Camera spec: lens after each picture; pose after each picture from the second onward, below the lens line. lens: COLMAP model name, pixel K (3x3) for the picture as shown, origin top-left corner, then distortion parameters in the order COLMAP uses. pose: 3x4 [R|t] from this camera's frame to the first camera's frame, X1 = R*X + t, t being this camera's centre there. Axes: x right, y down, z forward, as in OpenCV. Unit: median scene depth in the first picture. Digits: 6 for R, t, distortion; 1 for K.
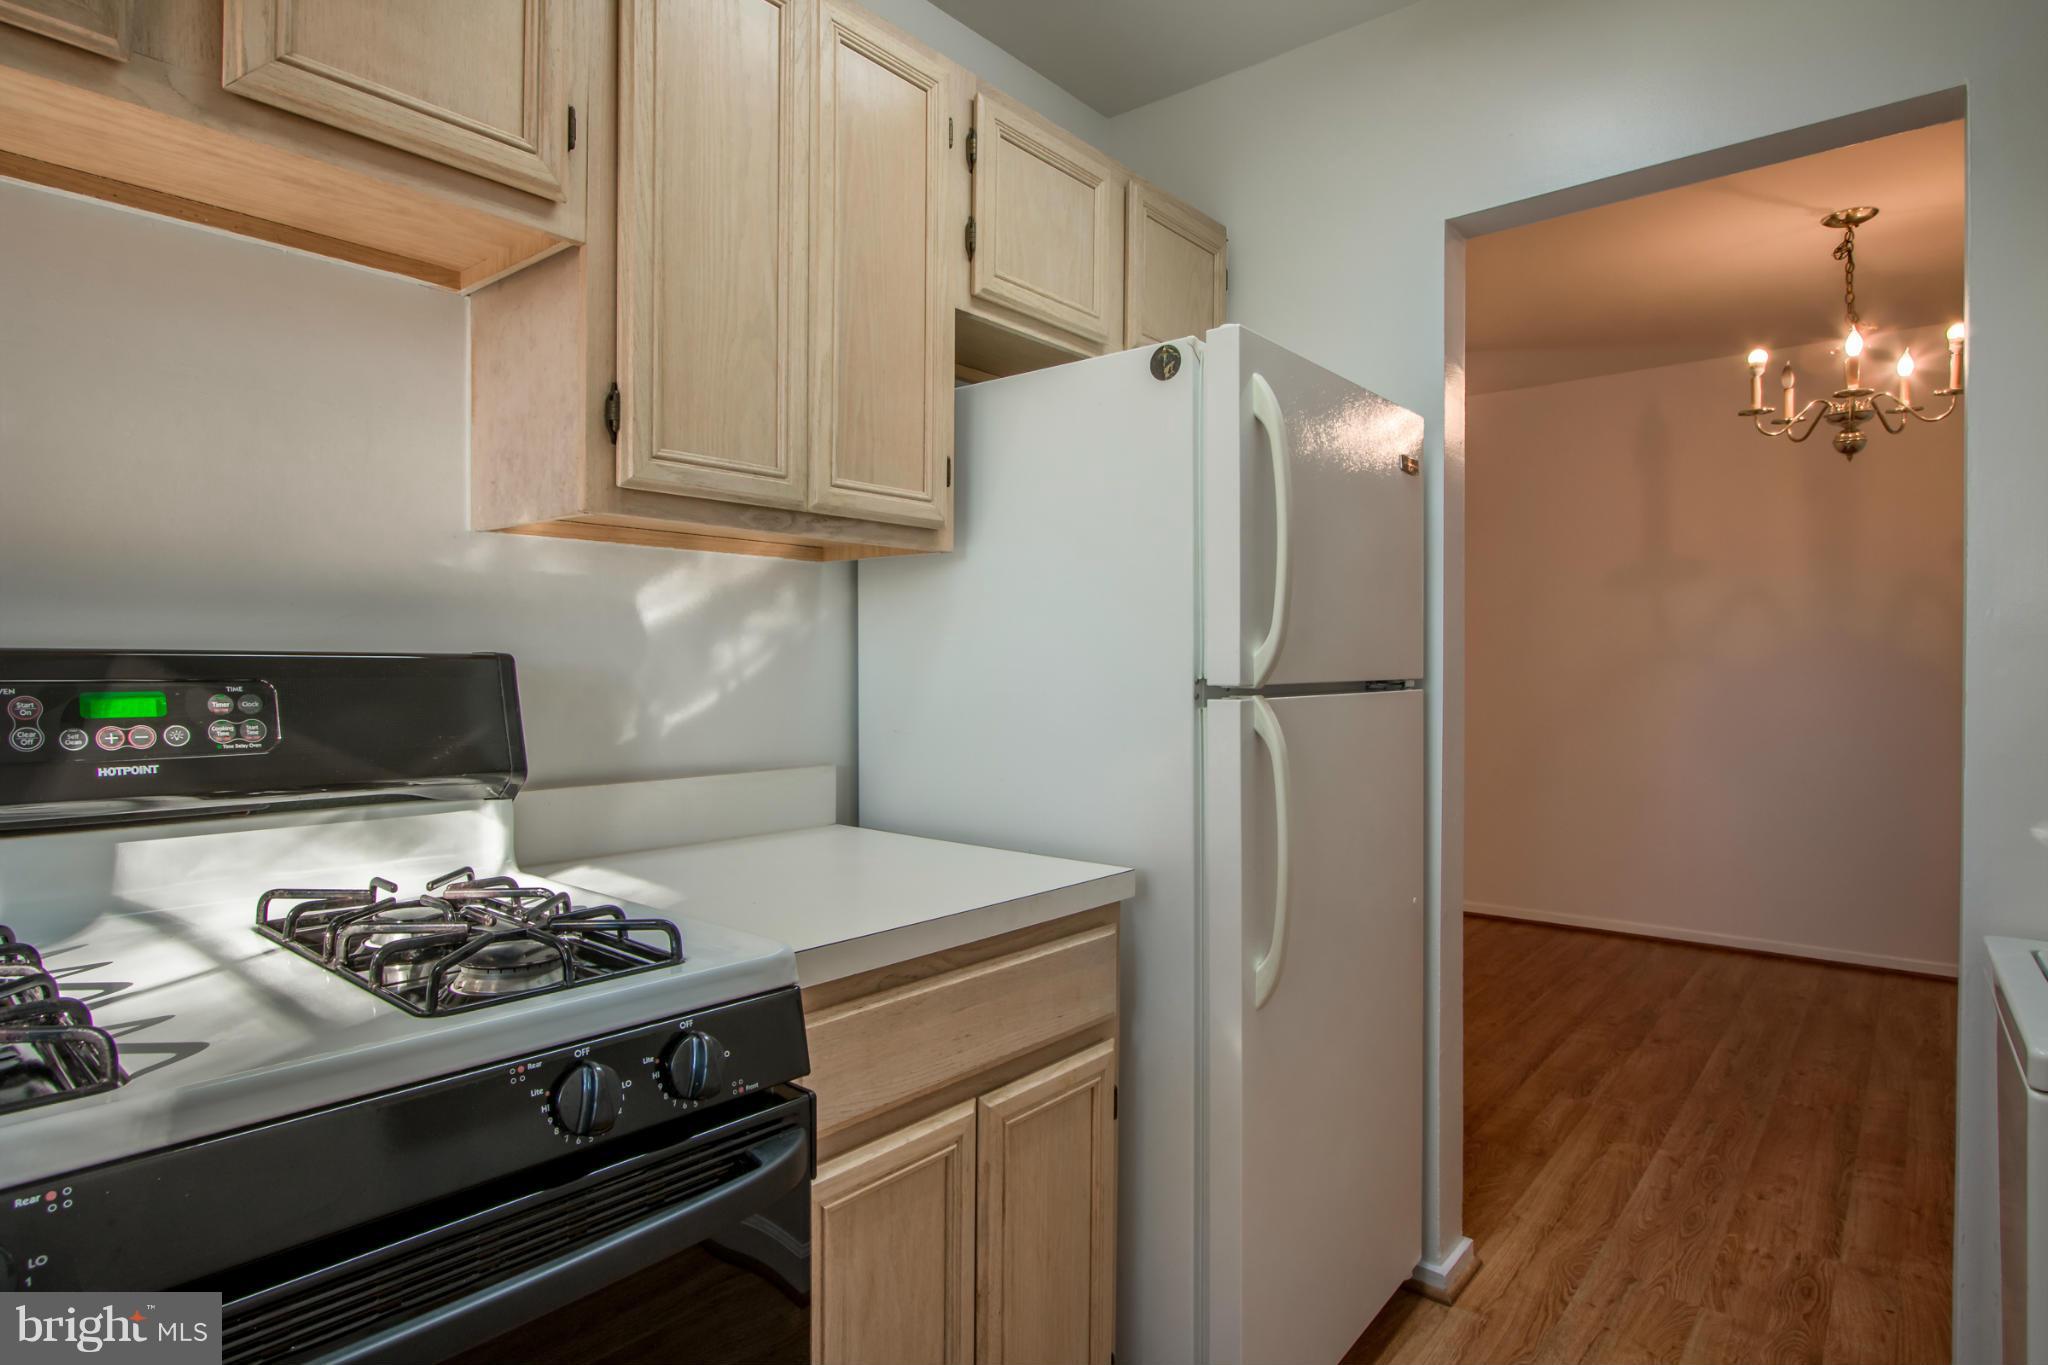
lens RADIAL K [[1109.4, 0, 1013.3], [0, 1109.4, 675.2], [0, 0, 1]] dist [0.000859, 0.000245]
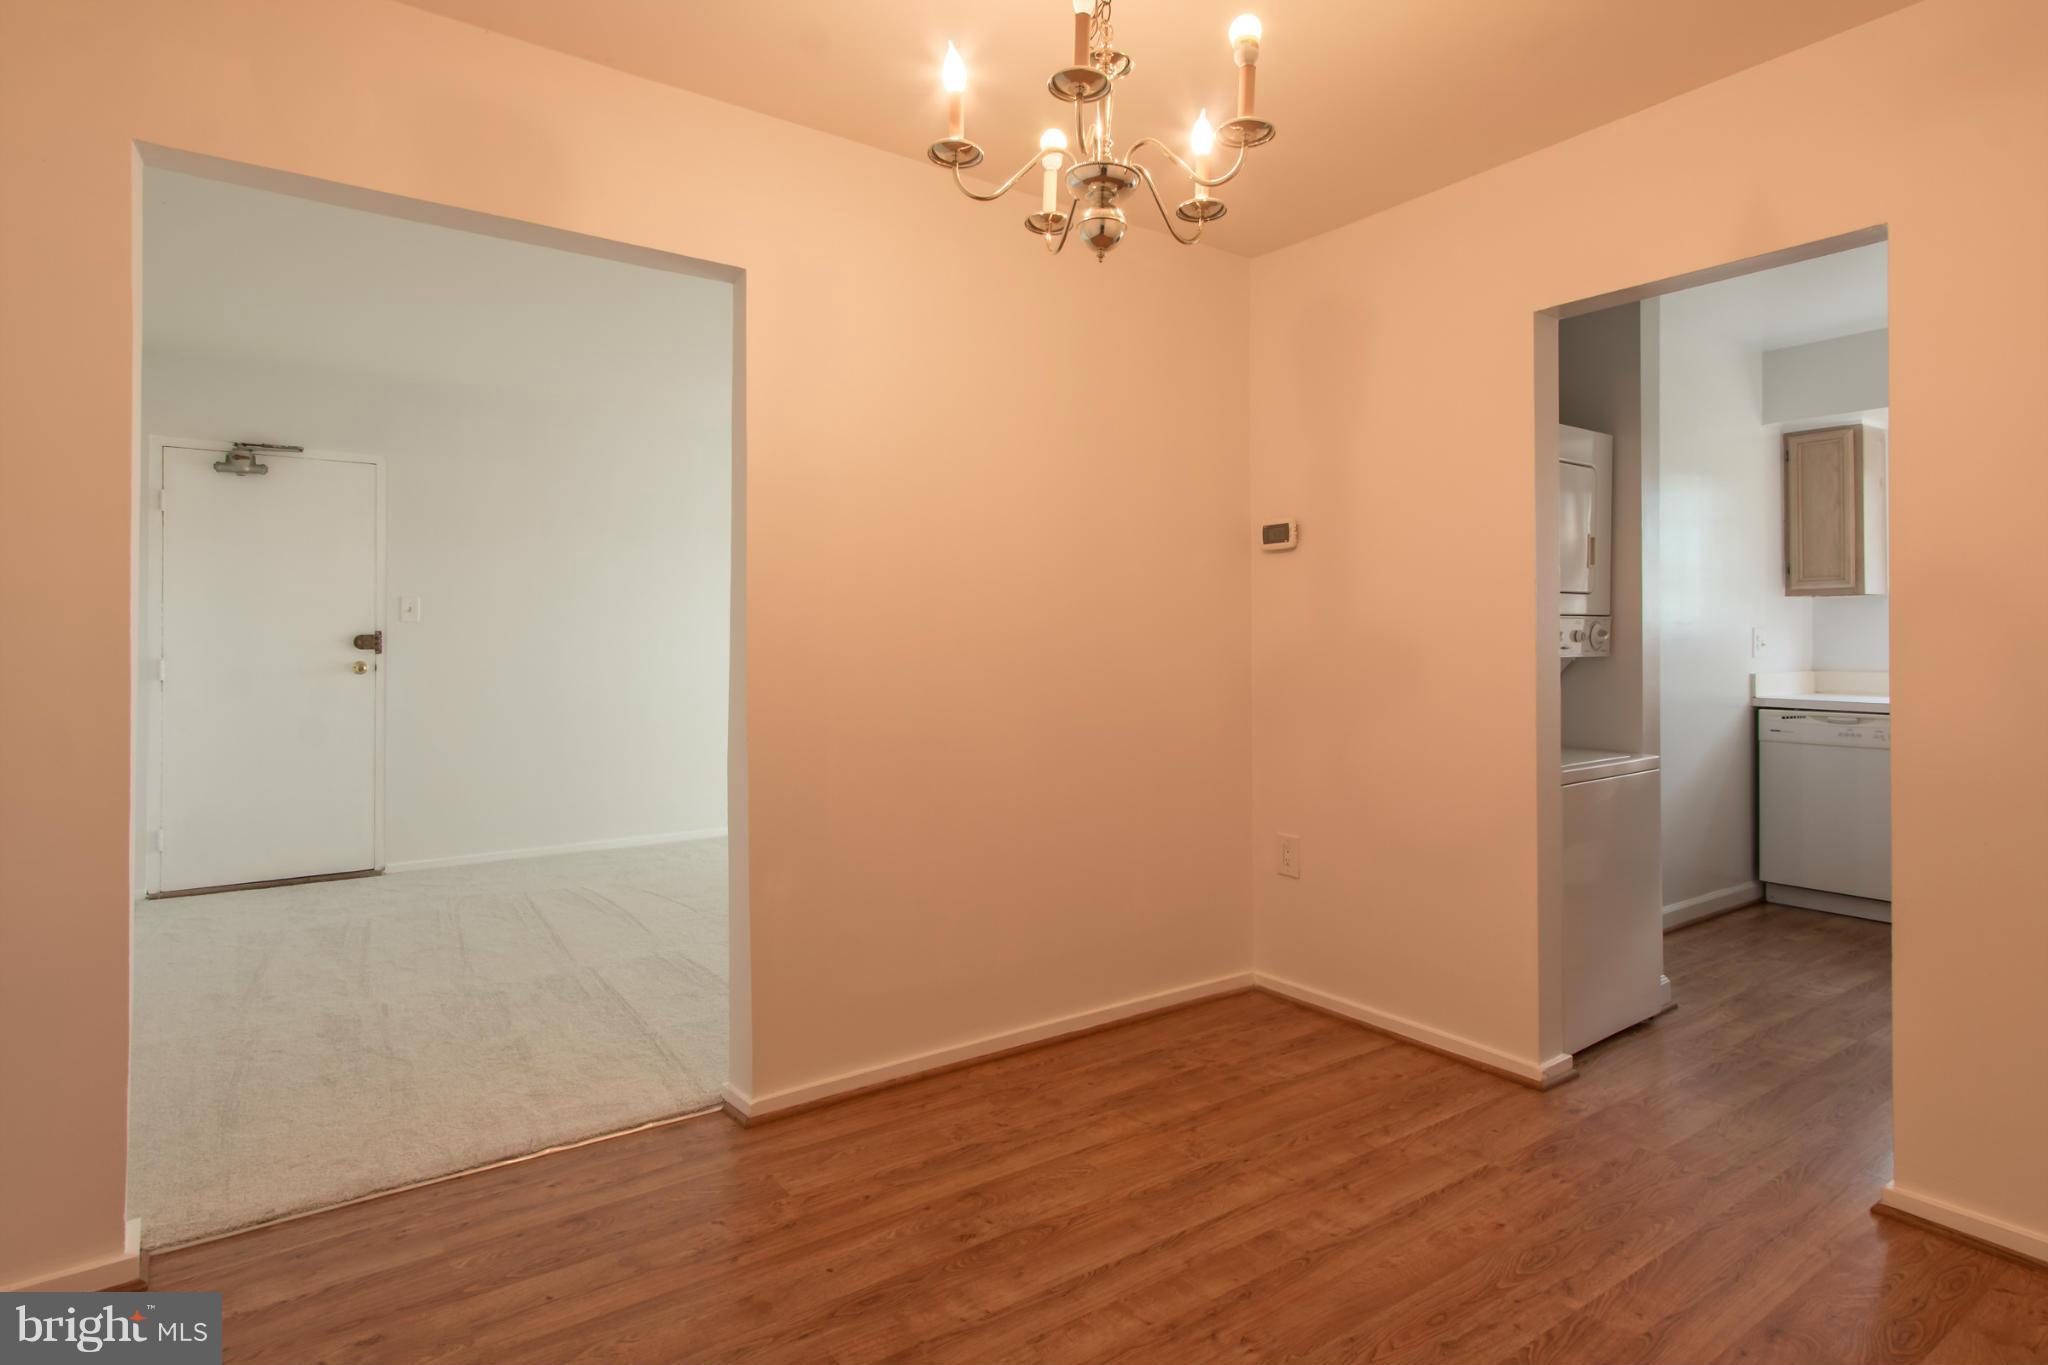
lens RADIAL K [[1100.4, 0, 1030.0], [0, 1100.4, 624.8], [0, 0, 1]] dist [0.028067, 0.000316]
pose [[-0.970870, 0.001023, 0.239604, 0.806389], [-0.001205, 0.999957, -0.009152, 0.001401], [-0.239603, -0.009174, -0.970828, 1.913936]]
